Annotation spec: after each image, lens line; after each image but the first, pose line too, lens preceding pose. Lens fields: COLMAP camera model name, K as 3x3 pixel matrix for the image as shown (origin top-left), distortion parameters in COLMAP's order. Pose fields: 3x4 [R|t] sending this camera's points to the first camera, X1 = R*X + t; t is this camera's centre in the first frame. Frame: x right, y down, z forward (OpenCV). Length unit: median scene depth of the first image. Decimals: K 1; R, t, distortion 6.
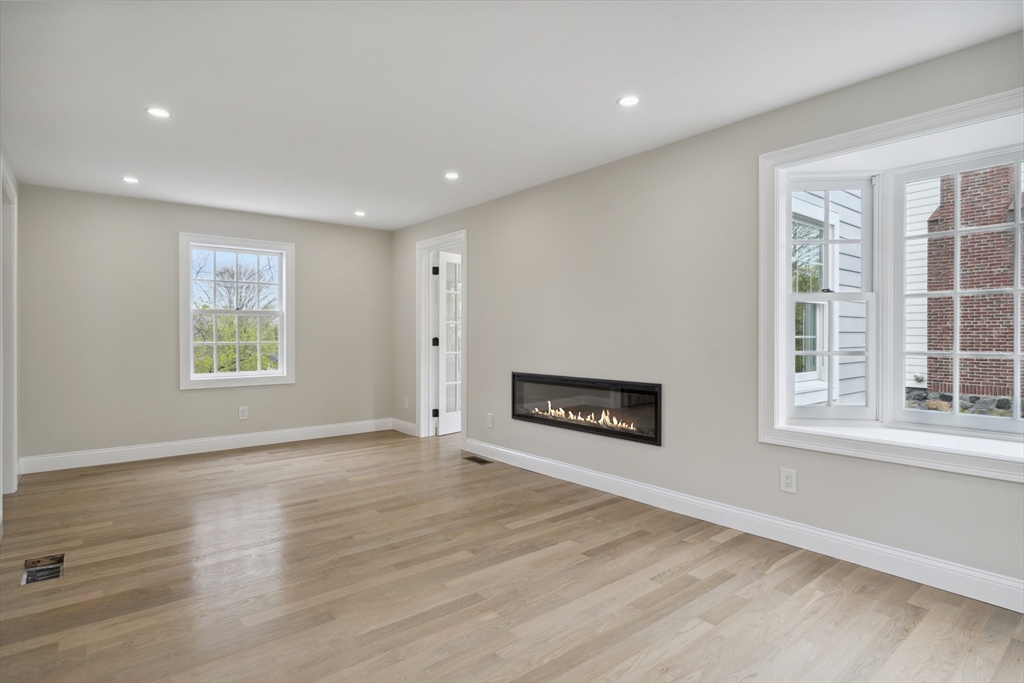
lens RADIAL K [[540.4, 0, 512.8], [0, 540.4, 338.2], [0, 0, 1]] dist [0.000051, -0.000516]
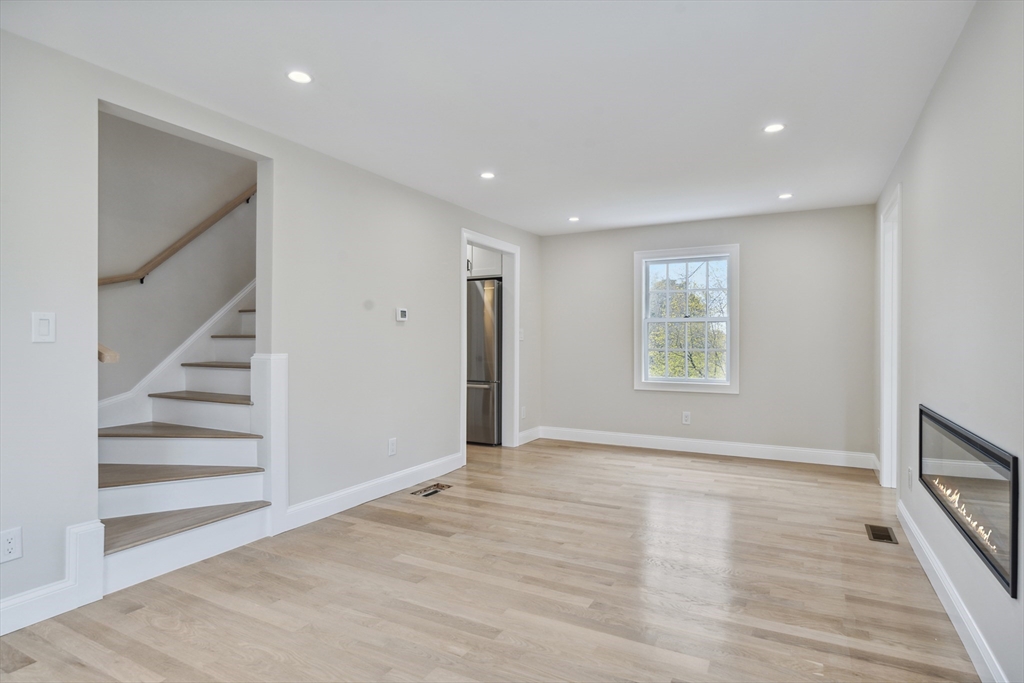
lens RADIAL K [[555.9, 0, 512.0], [0, 555.9, 341.5], [0, 0, 1]] dist [-0.002064, -0.000830]
pose [[0.378273, 0.003837, -0.925686, 0.602930], [-0.008543, 0.999963, 0.000653, -0.007480], [0.925655, 0.007661, 0.378292, 0.503966]]
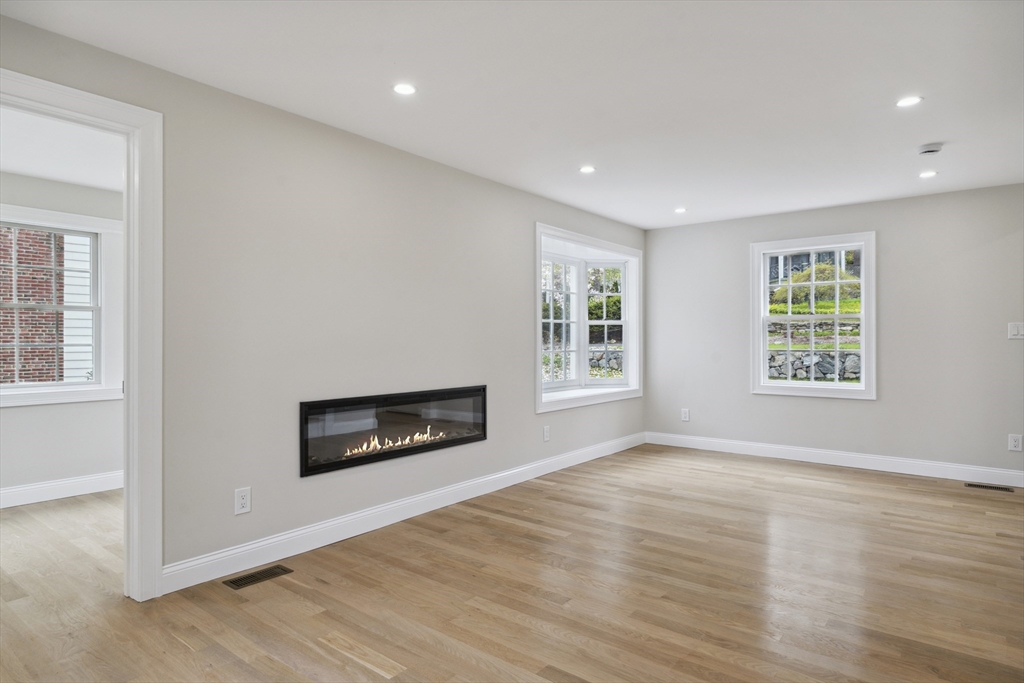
lens RADIAL K [[577.2, 0, 514.0], [0, 577.2, 341.5], [0, 0, 1]] dist [-0.000978, -0.000305]
pose [[-0.212803, 0.002747, 0.977091, -1.046765], [0.008320, 0.999965, -0.001000, -0.005715], [-0.977060, 0.007917, -0.212818, 1.349607]]
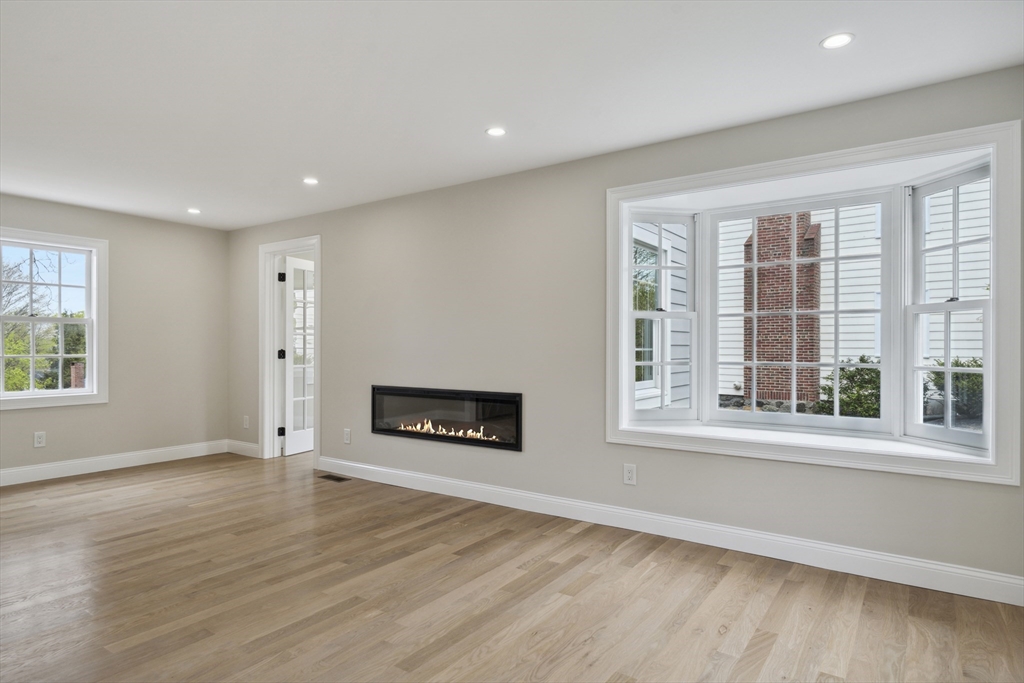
lens RADIAL K [[585.7, 0, 509.1], [0, 585.7, 350.1], [0, 0, 1]] dist [0.000676, 0.000895]
pose [[0.964293, 0.000318, 0.264838, -0.063383], [-0.000241, 1.000000, -0.000322, -0.000533], [-0.264838, 0.000247, 0.964293, -0.123805]]
